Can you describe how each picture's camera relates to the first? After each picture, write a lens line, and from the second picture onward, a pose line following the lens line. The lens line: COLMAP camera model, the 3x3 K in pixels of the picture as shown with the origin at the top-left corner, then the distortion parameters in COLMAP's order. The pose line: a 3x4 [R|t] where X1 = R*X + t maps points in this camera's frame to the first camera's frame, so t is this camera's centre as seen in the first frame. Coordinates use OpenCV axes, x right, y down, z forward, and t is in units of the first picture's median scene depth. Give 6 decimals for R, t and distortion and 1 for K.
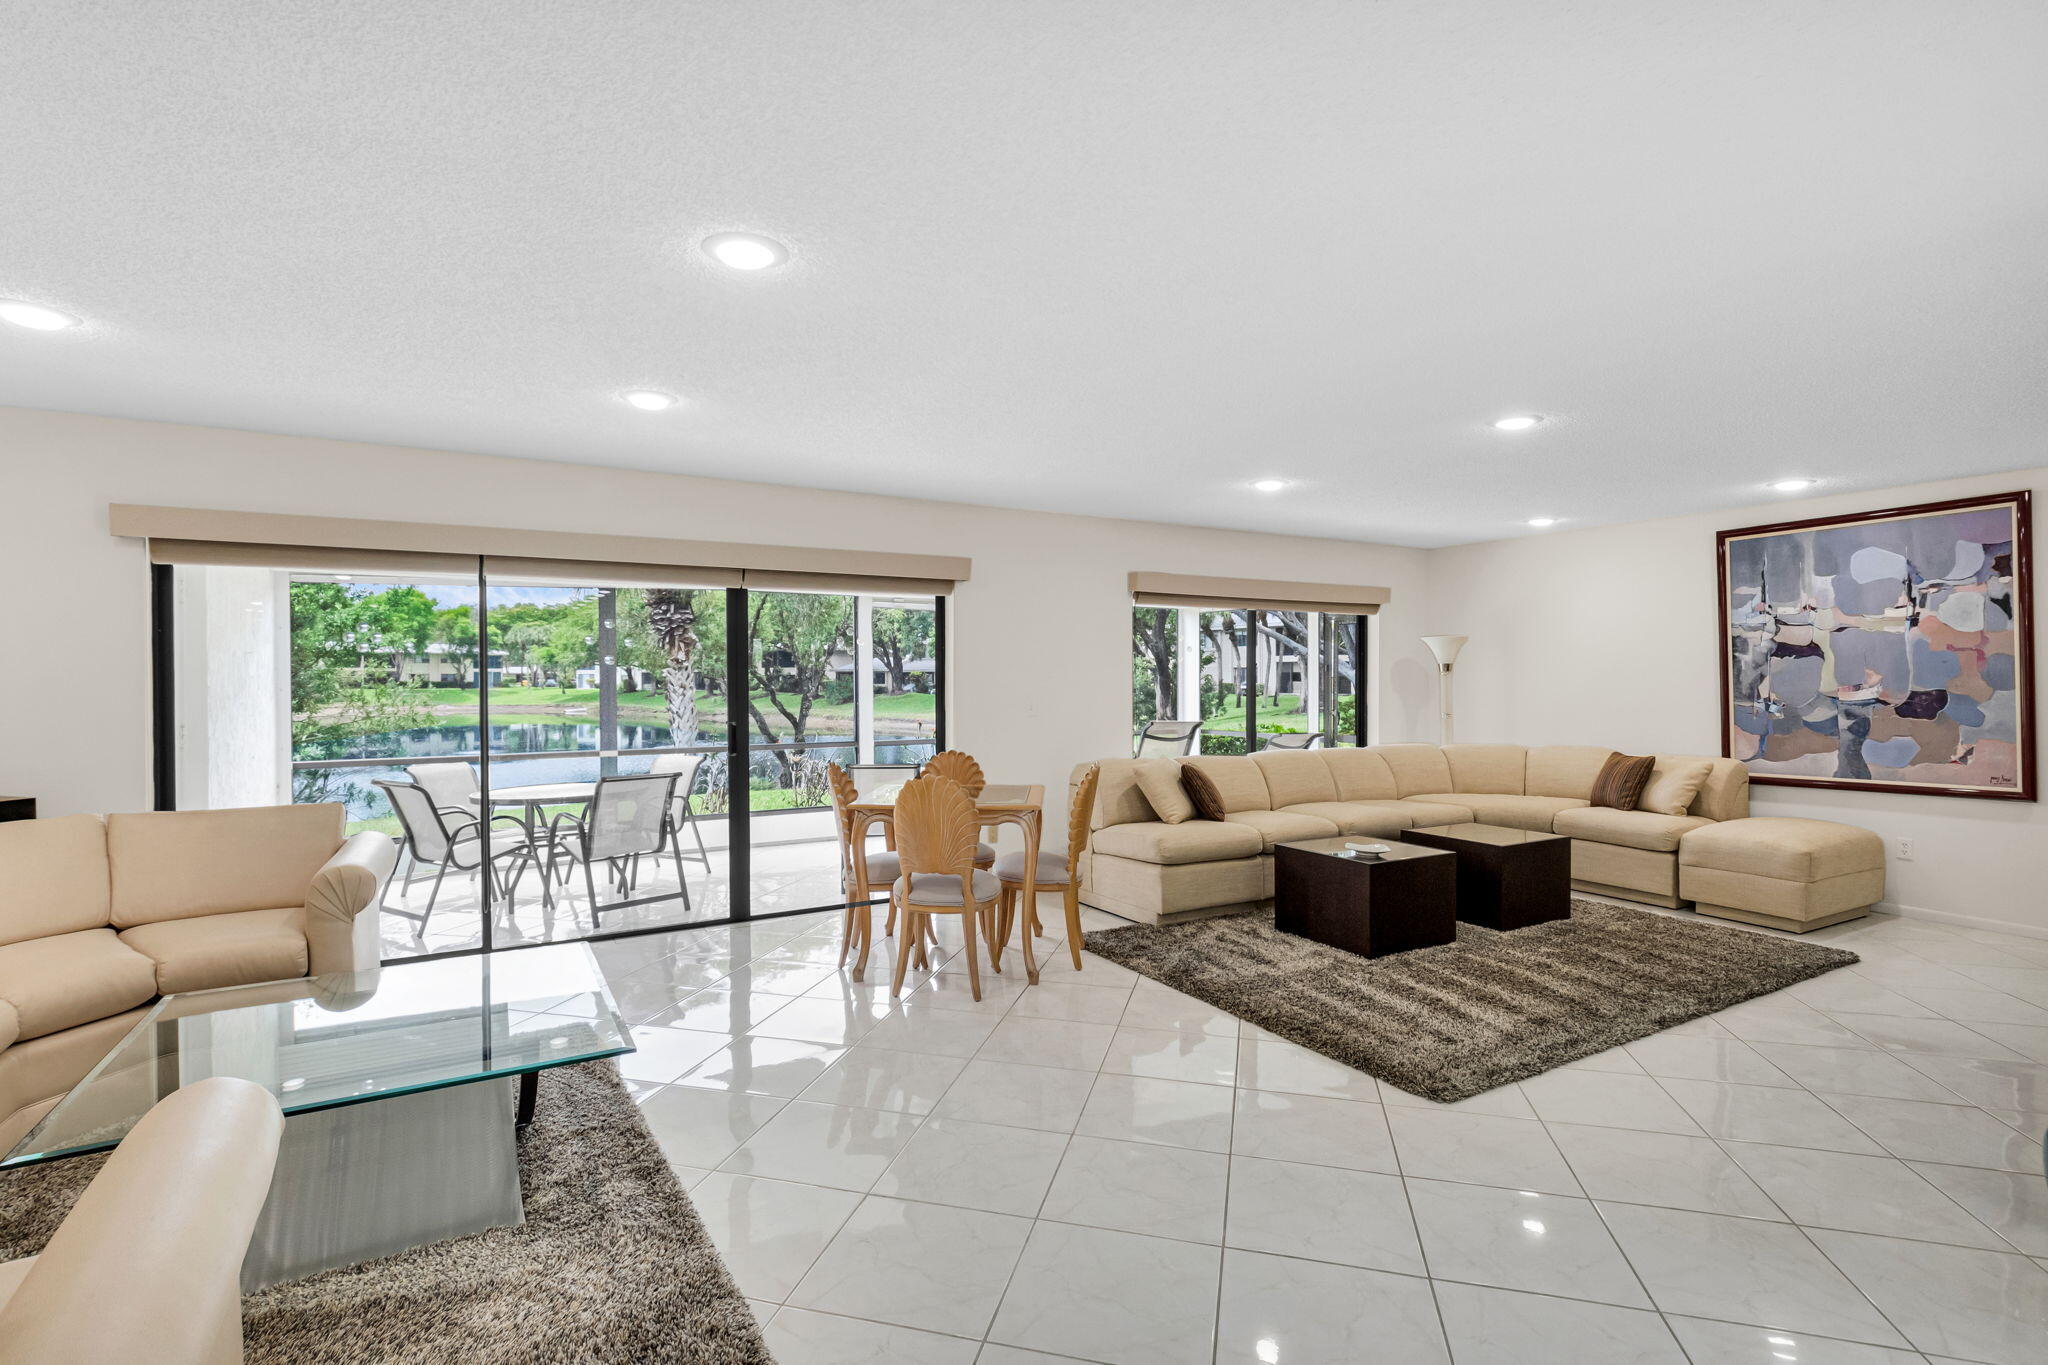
lens RADIAL K [[951.5, 0, 1016.3], [0, 951.5, 695.1], [0, 0, 1]] dist [-0.000749, -0.000147]
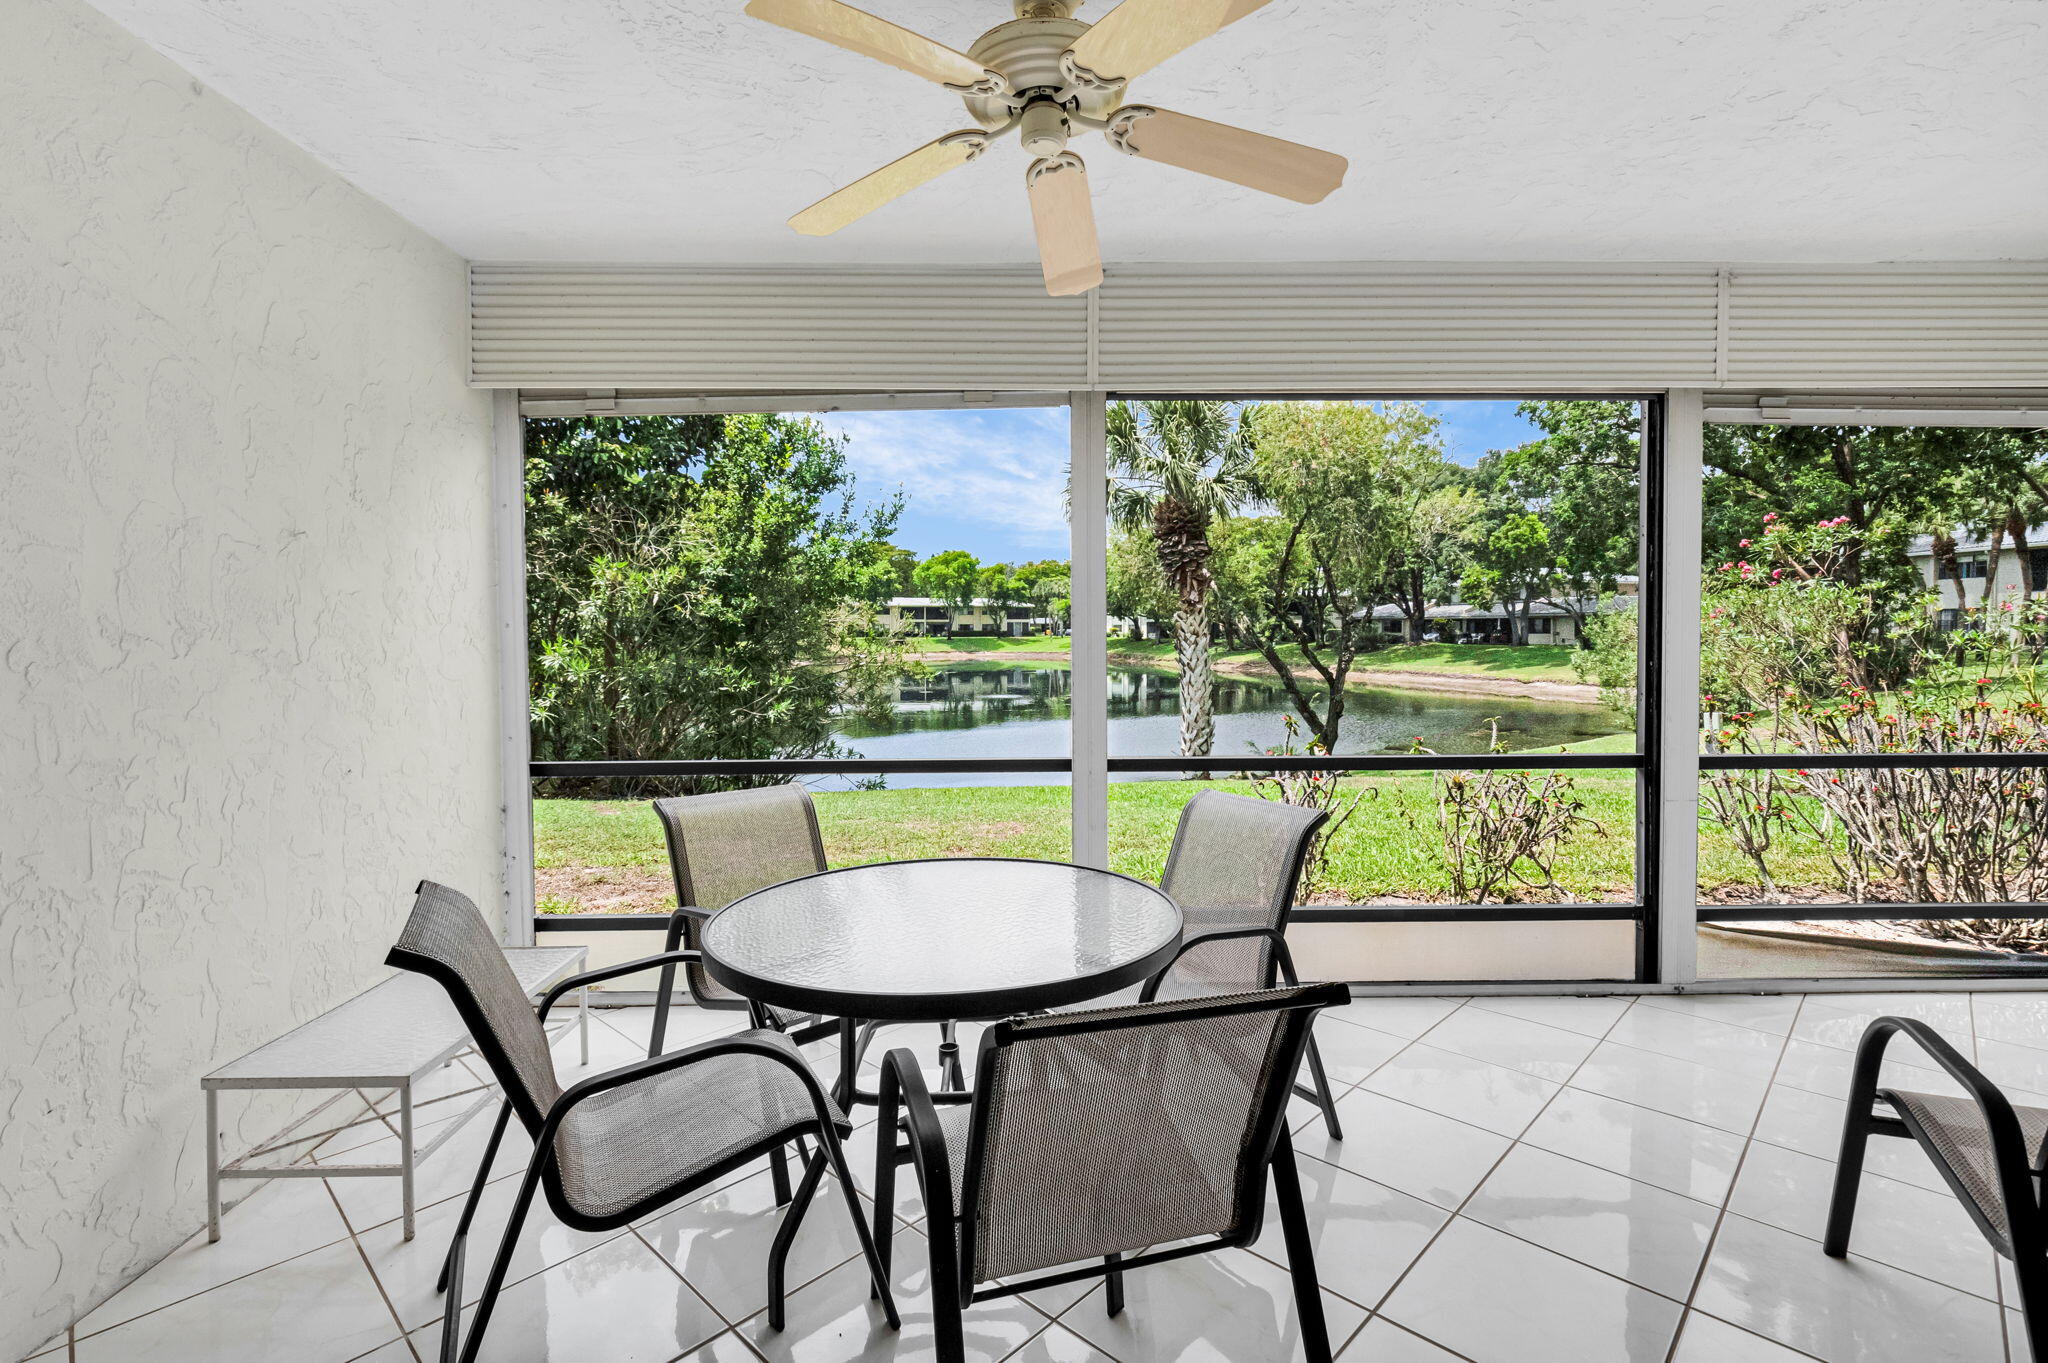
lens RADIAL K [[942.8, 0, 1026.5], [0, 942.8, 658.8], [0, 0, 1]] dist [-0.000212, -0.000140]
pose [[0.876683, 0.012913, -0.480895, -0.156005], [-0.005697, 0.999848, 0.016461, 0.001089], [0.481034, -0.011691, 0.876624, 0.386518]]
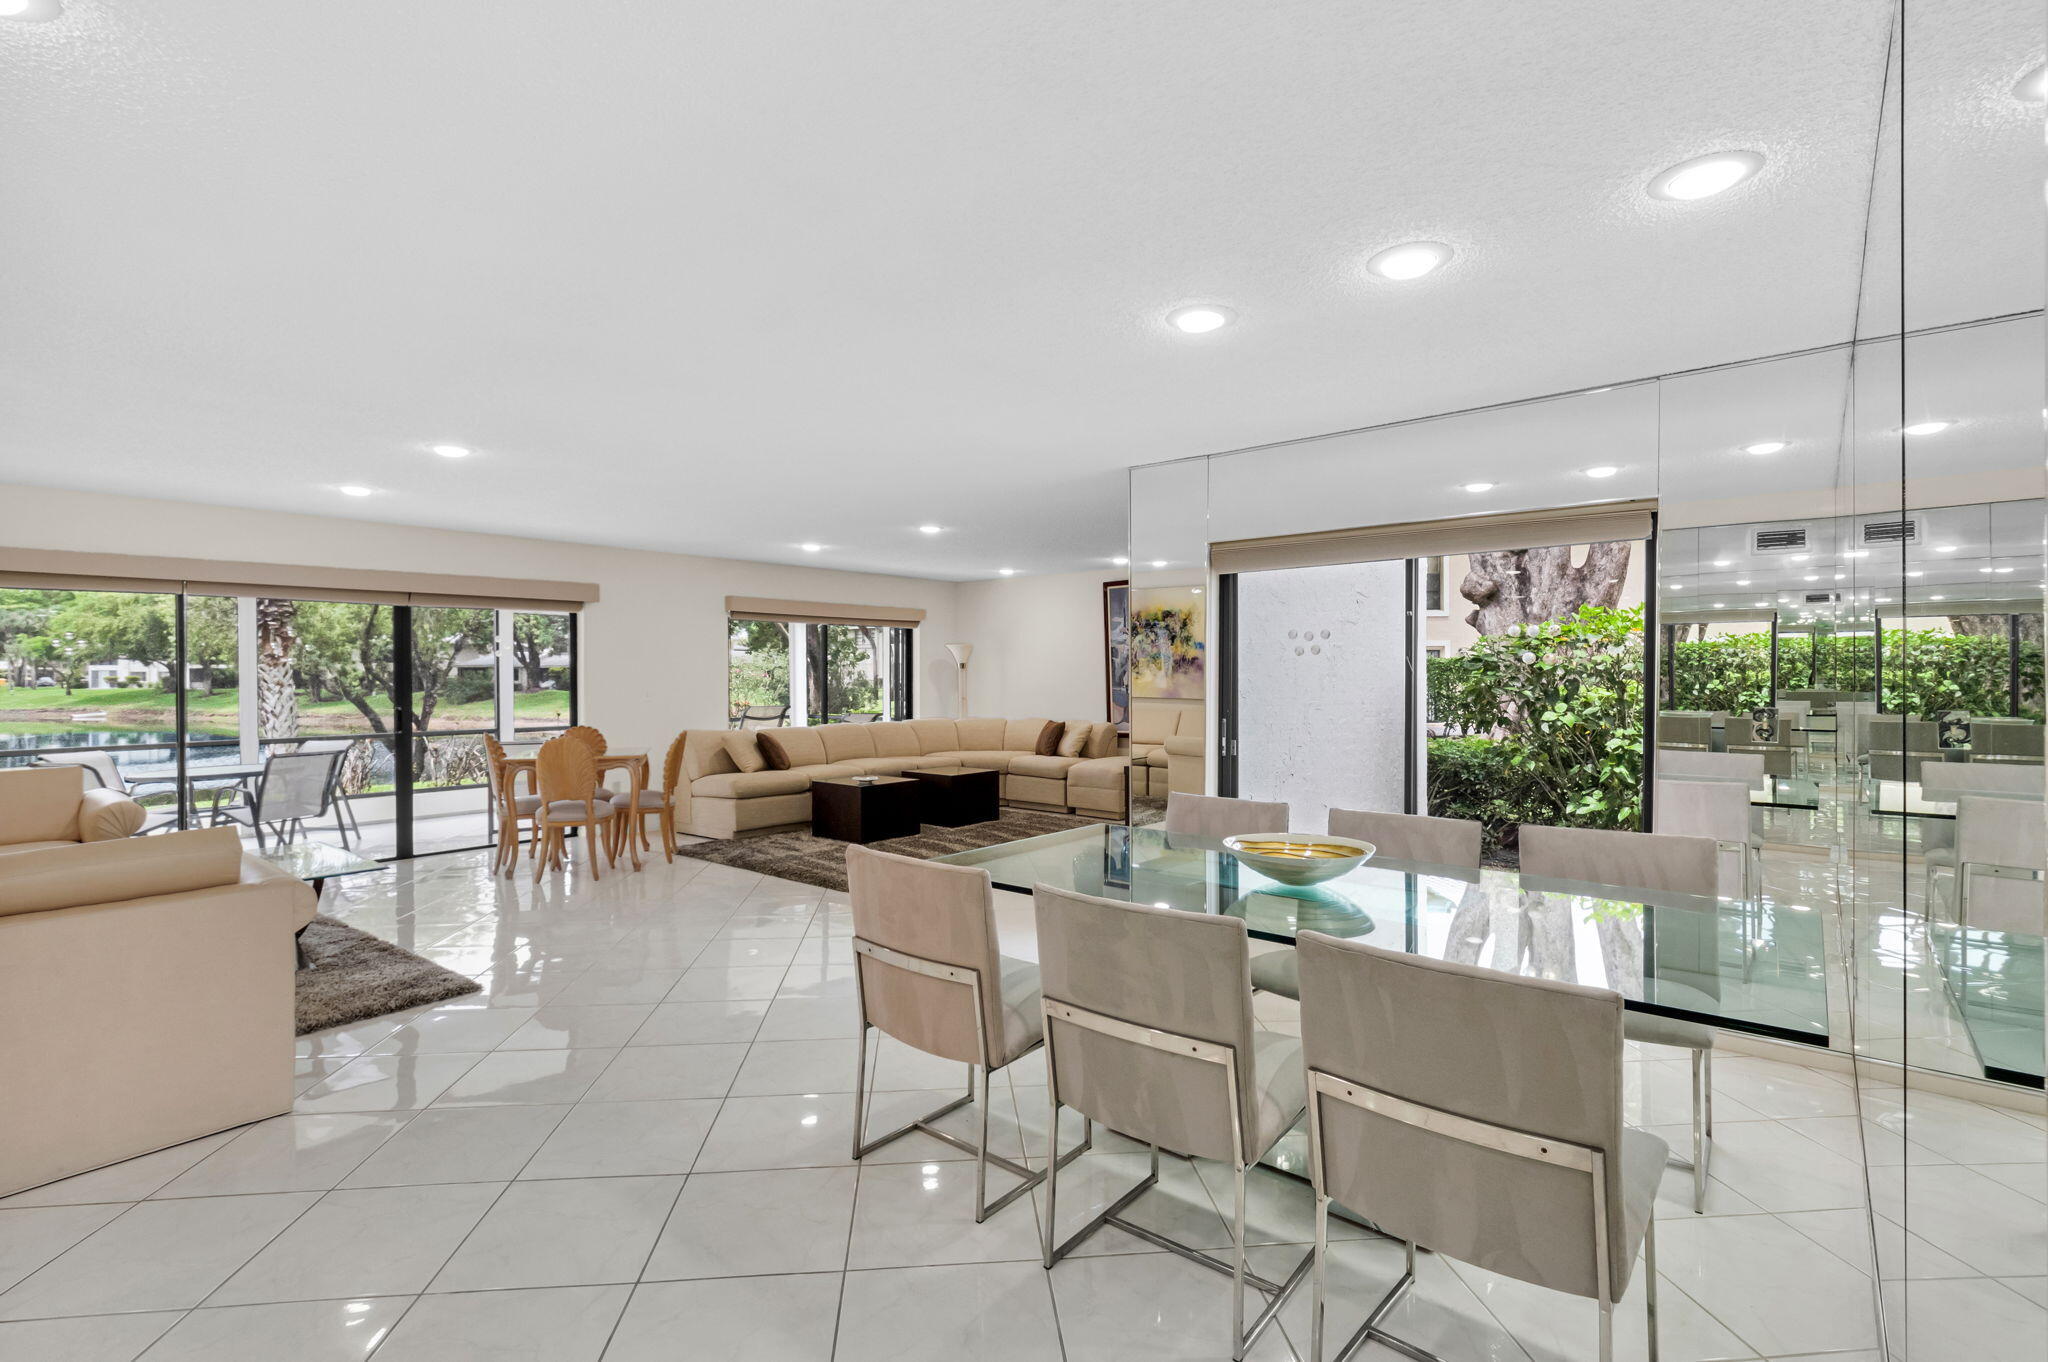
lens RADIAL K [[941.9, 0, 1024.0], [0, 941.9, 681.0], [0, 0, 1]] dist [-0.000968, -0.001708]
pose [[0.937349, -0.004283, 0.348365, 0.026784], [0.007932, 0.999928, -0.009048, 0.004712], [-0.348301, 0.011244, 0.937315, -0.232794]]
